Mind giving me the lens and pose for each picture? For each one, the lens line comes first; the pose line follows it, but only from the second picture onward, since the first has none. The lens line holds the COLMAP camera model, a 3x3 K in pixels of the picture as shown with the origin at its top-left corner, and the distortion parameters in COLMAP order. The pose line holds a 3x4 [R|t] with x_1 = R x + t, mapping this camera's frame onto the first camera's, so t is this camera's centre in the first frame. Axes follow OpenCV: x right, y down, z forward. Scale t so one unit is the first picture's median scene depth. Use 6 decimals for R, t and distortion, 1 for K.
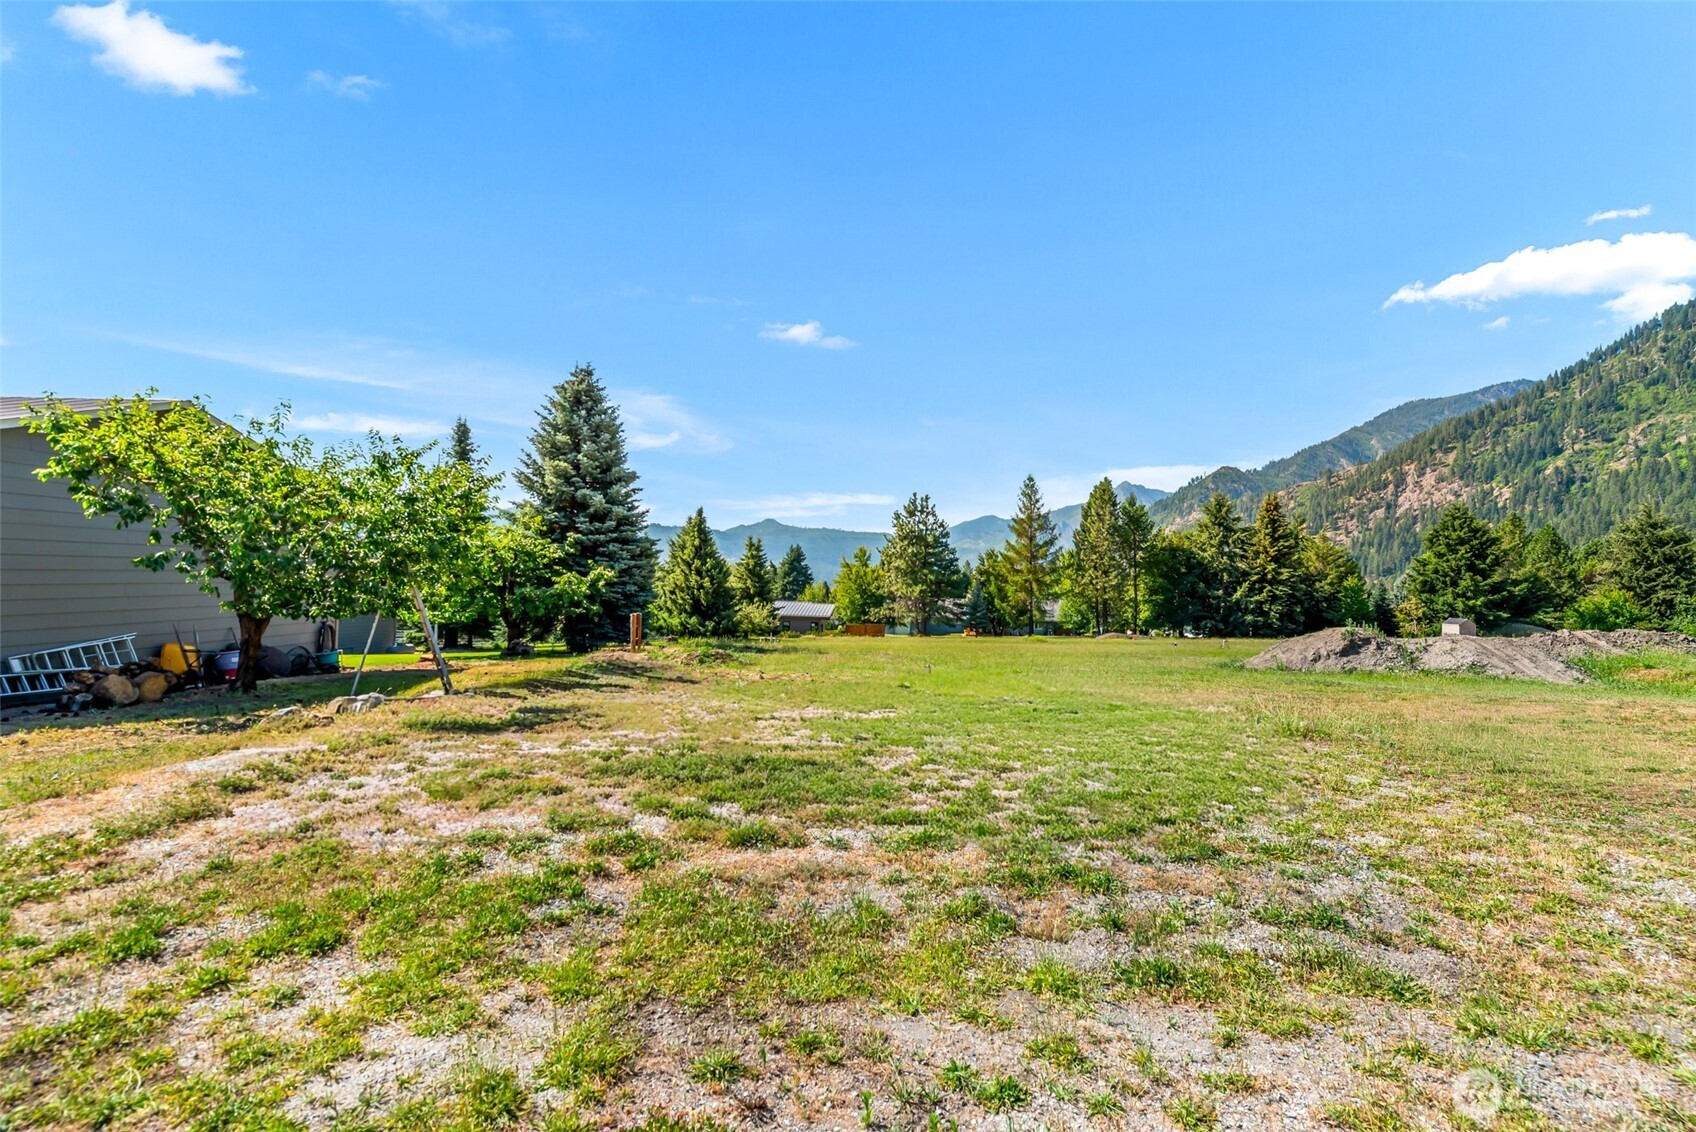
lens RADIAL K [[761.4, 0, 858.0], [0, 761.4, 566.7], [0, 0, 1]] dist [0.002802, -0.000002]
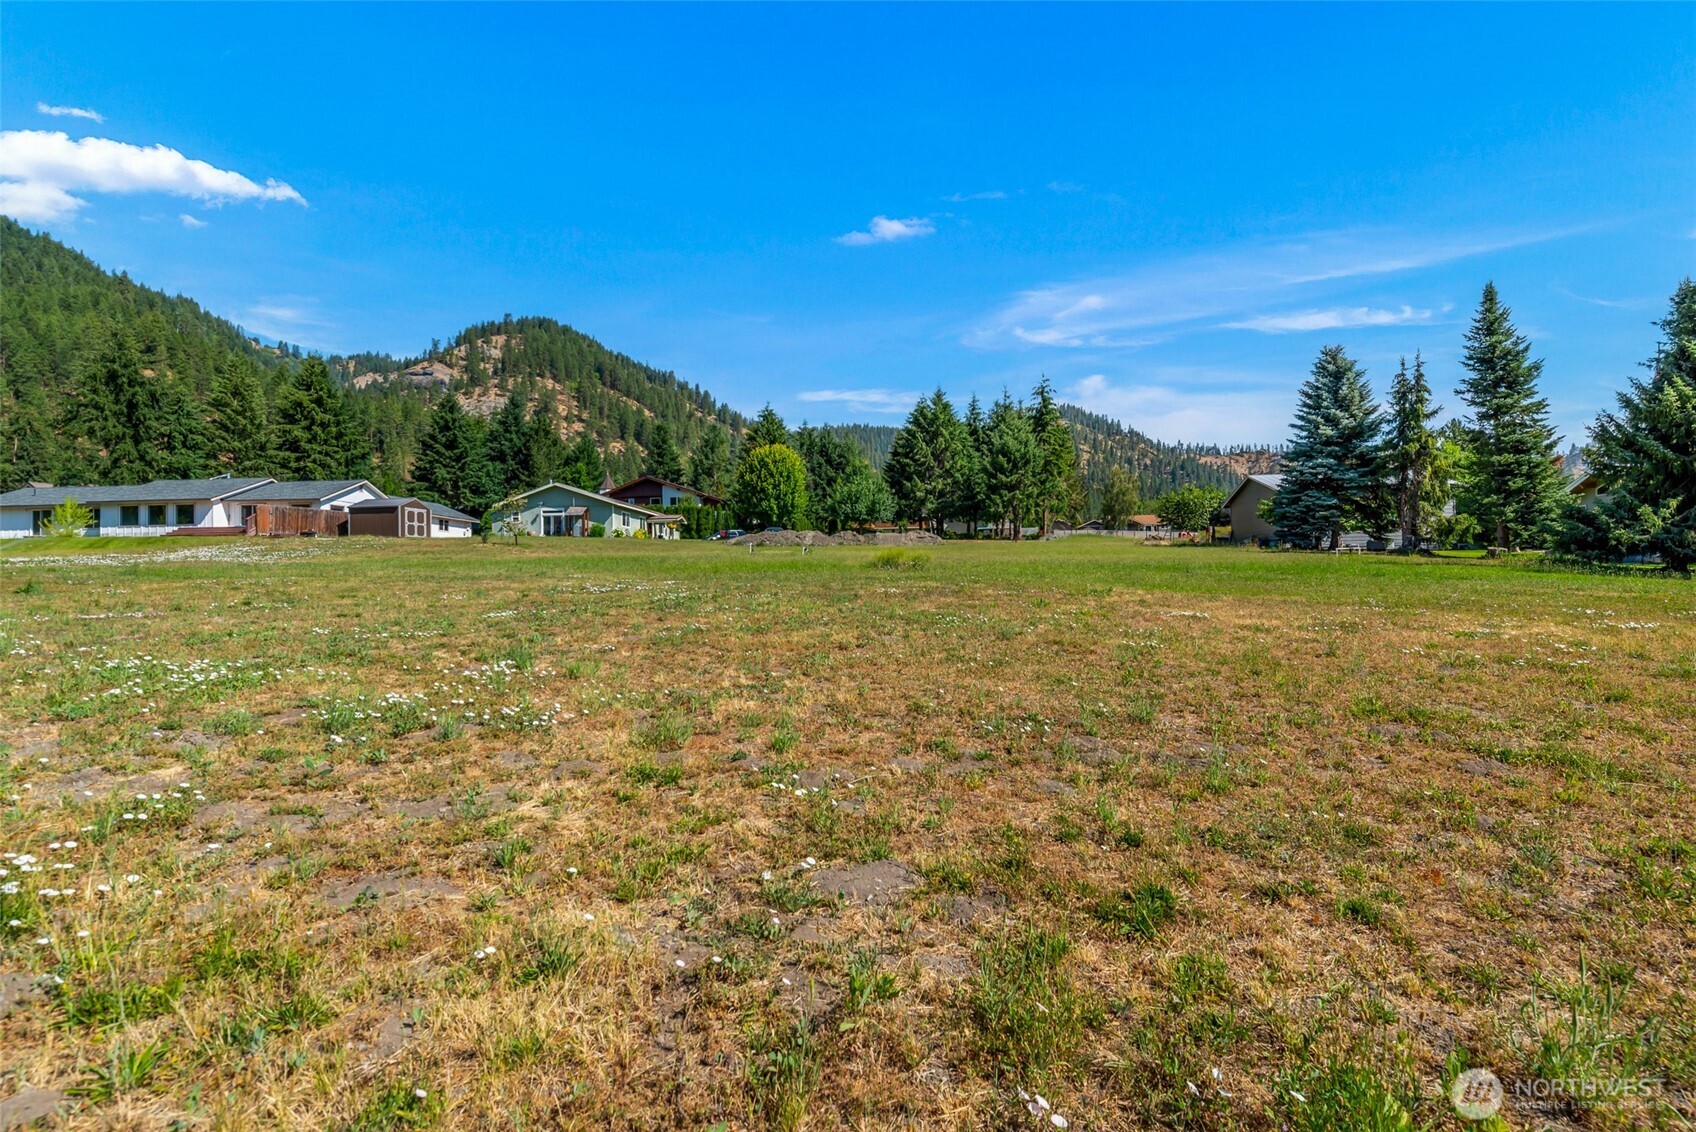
lens RADIAL K [[761.4, 0, 858.0], [0, 761.4, 566.7], [0, 0, 1]] dist [0.002802, -0.000002]
pose [[-0.997555, -0.011482, 0.068938, 0.148404], [-0.013719, 0.999391, -0.032073, 0.072883], [-0.068527, -0.032940, -0.997105, 0.905897]]
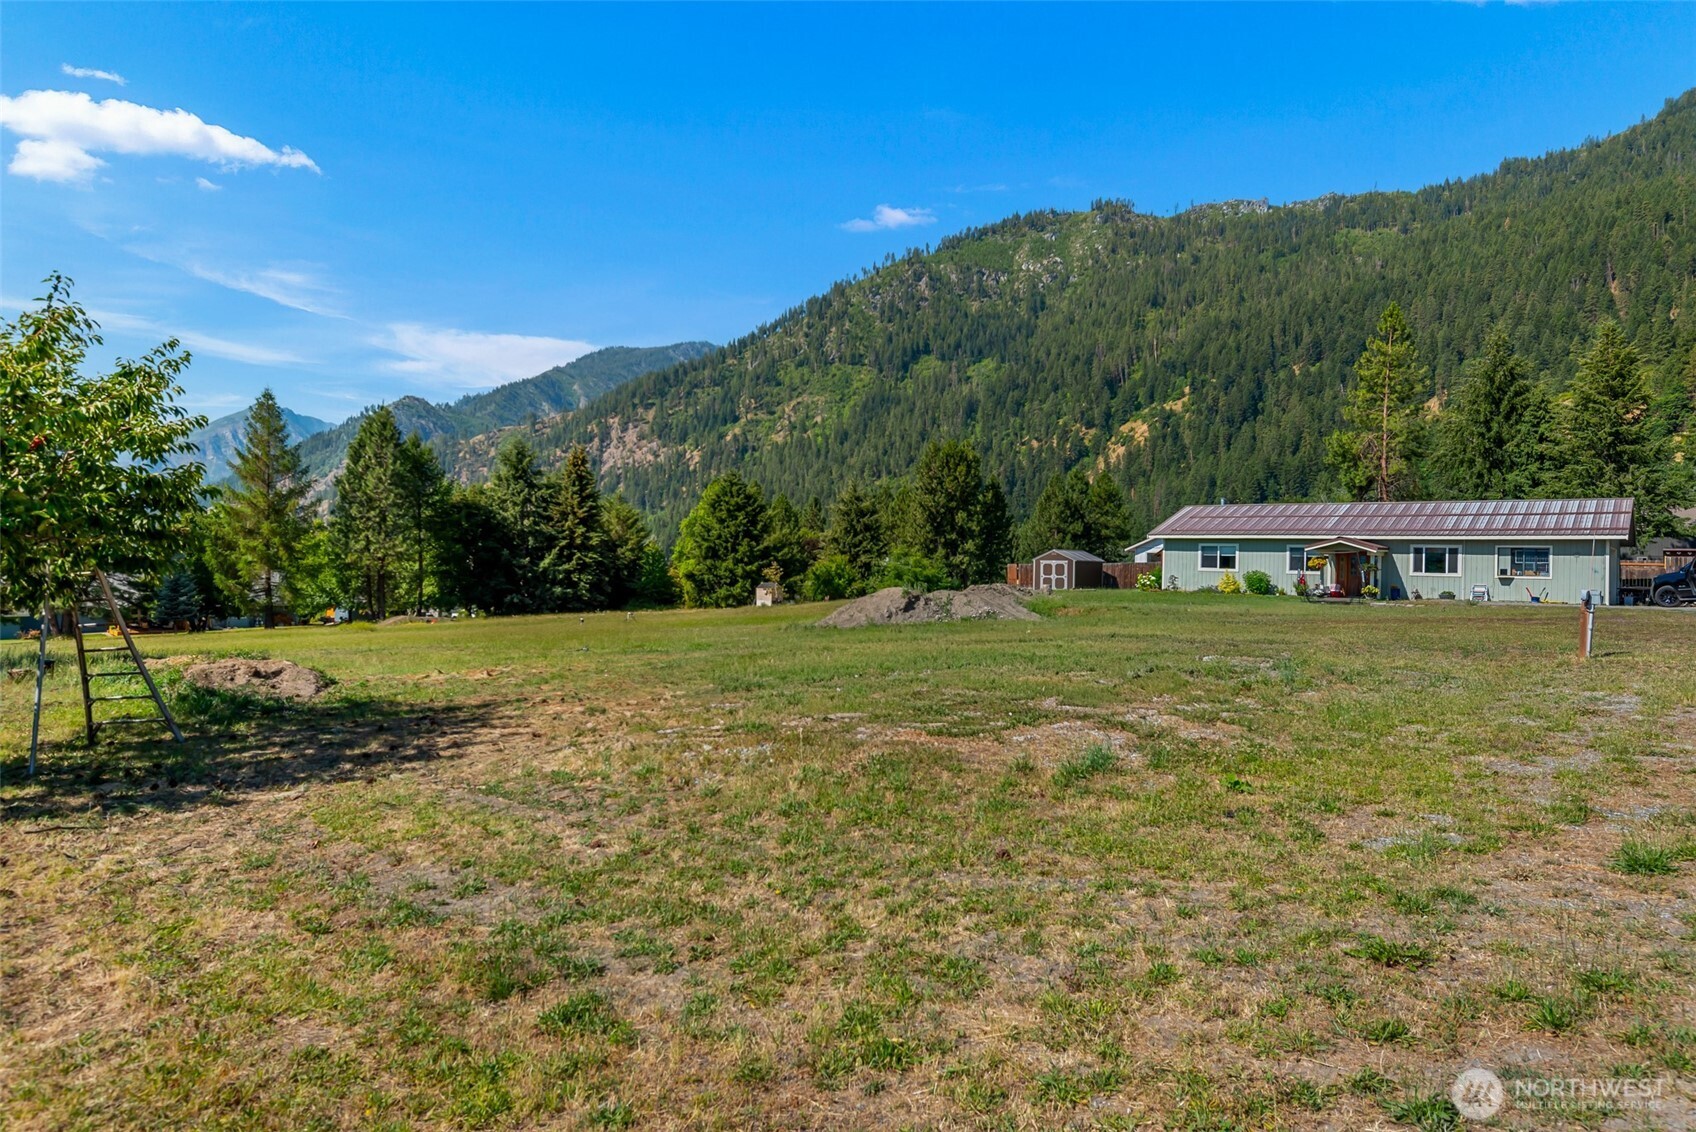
lens RADIAL K [[1015.6, 0, 856.2], [0, 1015.6, 547.4], [0, 0, 1]] dist [0.005211, -0.000354]
pose [[0.644793, -0.000510, 0.764357, -0.129828], [-0.014739, 0.999806, 0.013101, -0.000221], [-0.764215, -0.019713, 0.644660, 0.011881]]
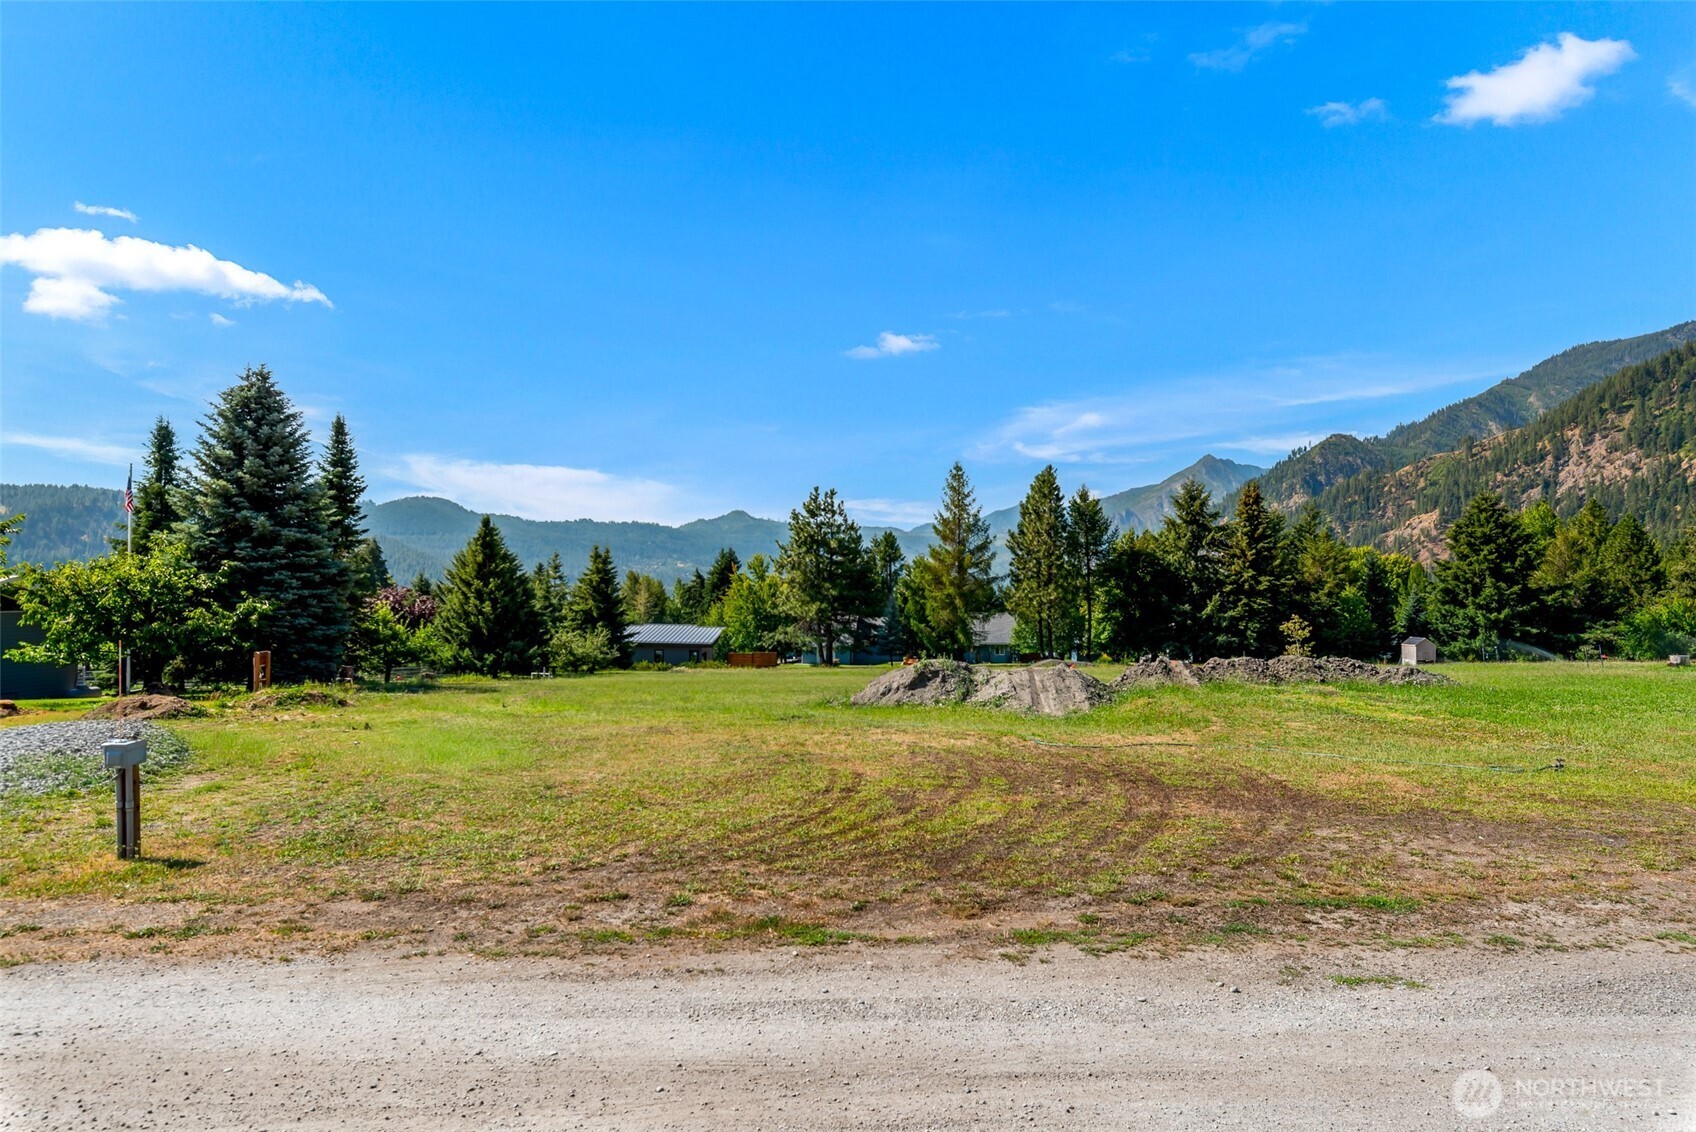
lens RADIAL K [[1011.2, 0, 860.1], [0, 1011.2, 566.9], [0, 0, 1]] dist [-0.003868, 0.000820]
pose [[0.999910, -0.013377, -0.000464, 0.123569], [0.013374, 0.999896, -0.005403, -0.006934], [0.000536, 0.005396, 0.999985, -0.061369]]
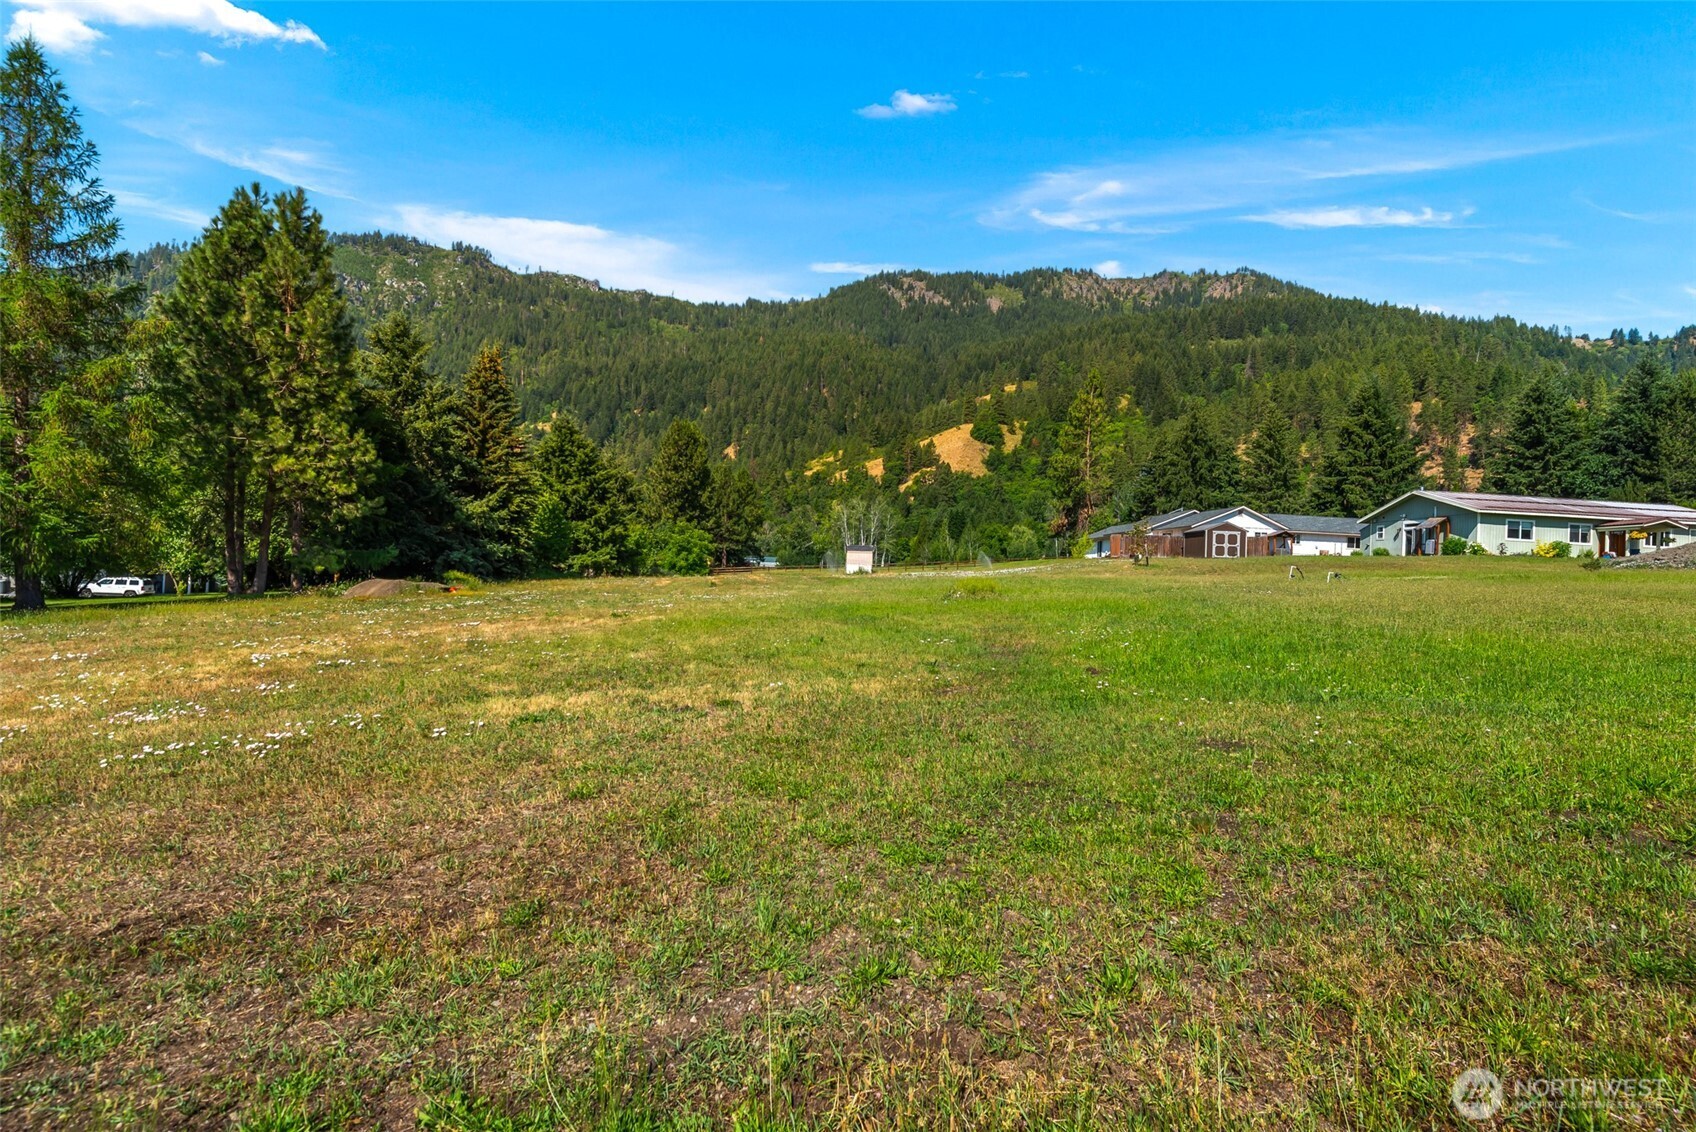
lens RADIAL K [[761.4, 0, 858.0], [0, 761.4, 566.7], [0, 0, 1]] dist [0.002802, -0.000002]
pose [[-0.059796, -0.017368, 0.998060, -0.083247], [-0.057981, 0.998221, 0.013897, 0.053724], [-0.996525, -0.057038, -0.060696, 0.701690]]
